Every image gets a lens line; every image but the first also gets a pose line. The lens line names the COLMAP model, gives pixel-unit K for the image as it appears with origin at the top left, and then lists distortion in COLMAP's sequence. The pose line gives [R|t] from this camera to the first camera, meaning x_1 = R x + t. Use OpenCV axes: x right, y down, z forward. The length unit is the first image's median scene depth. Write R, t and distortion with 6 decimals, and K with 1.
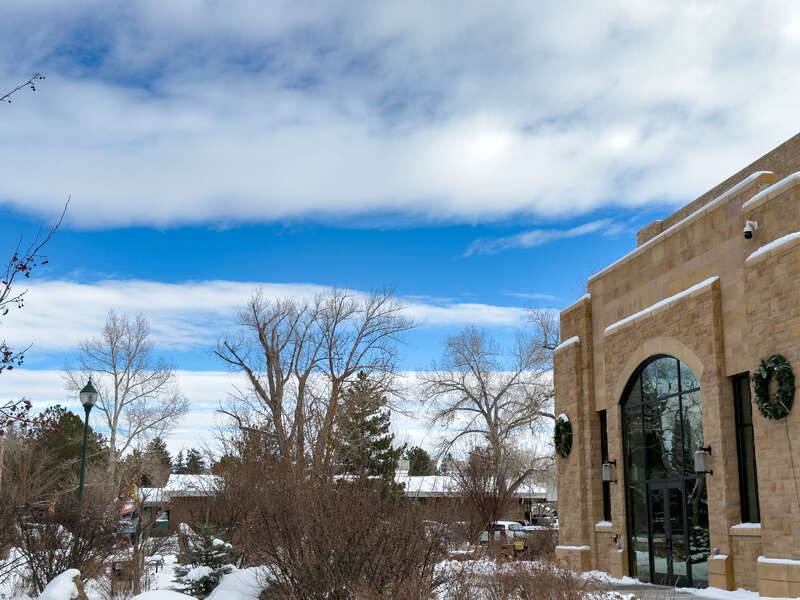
lens RADIAL K [[1117.2, 0, 400.0], [0, 1117.2, 300.0], [0, 0, 1]] dist [0.253231, 0.013934]
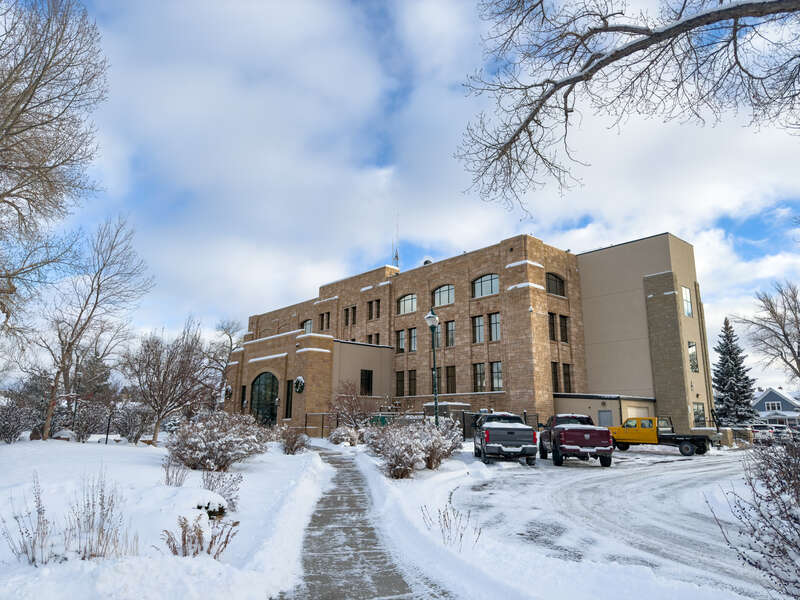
lens RADIAL K [[563.1, 0, 404.2], [0, 563.1, 294.9], [0, 0, 1]] dist [0.187717, -0.089136]
pose [[0.847526, 0.117416, 0.517604, -0.390733], [-0.107216, 0.992993, -0.049701, -0.160257], [-0.519813, -0.013373, 0.854176, -0.814562]]
